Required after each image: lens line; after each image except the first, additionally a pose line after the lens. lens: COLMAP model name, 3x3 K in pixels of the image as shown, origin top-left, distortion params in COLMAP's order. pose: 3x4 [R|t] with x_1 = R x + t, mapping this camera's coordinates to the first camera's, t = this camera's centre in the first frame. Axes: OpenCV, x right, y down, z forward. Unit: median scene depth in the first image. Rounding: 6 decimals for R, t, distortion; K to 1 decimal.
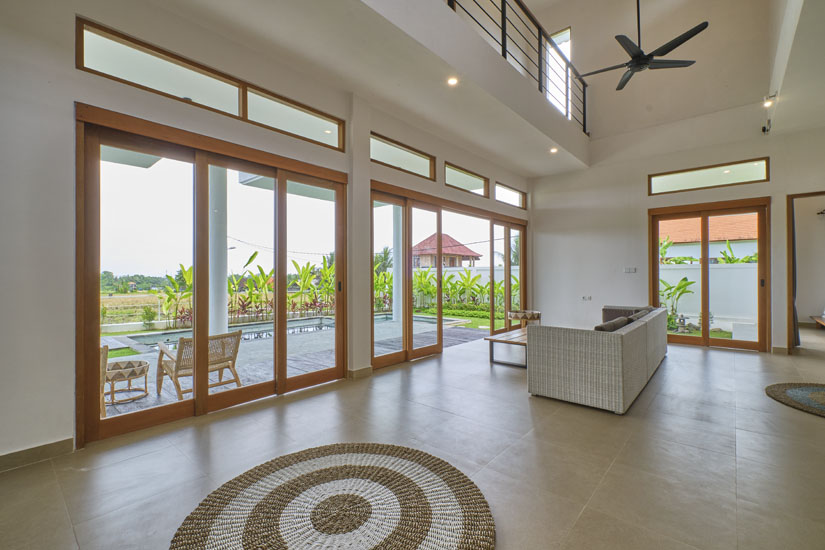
lens RADIAL K [[365.0, 0, 410.9], [0, 365.0, 273.0], [0, 0, 1]] dist [0.007124, -0.009110]
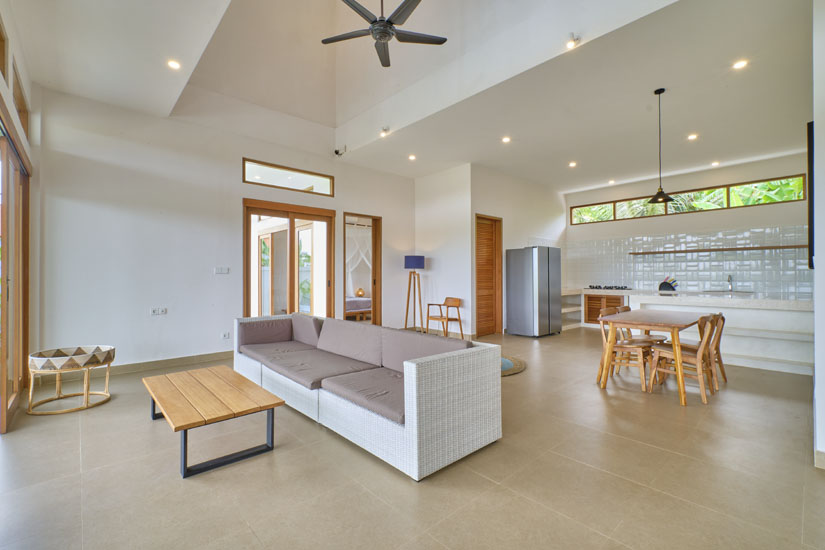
lens RADIAL K [[365.0, 0, 410.9], [0, 365.0, 273.0], [0, 0, 1]] dist [0.007124, -0.009110]
pose [[0.111328, 0.013131, 0.993697, -0.138033], [-0.000504, 0.999913, -0.013157, 0.007912], [-0.993784, 0.000964, 0.111325, 0.522627]]
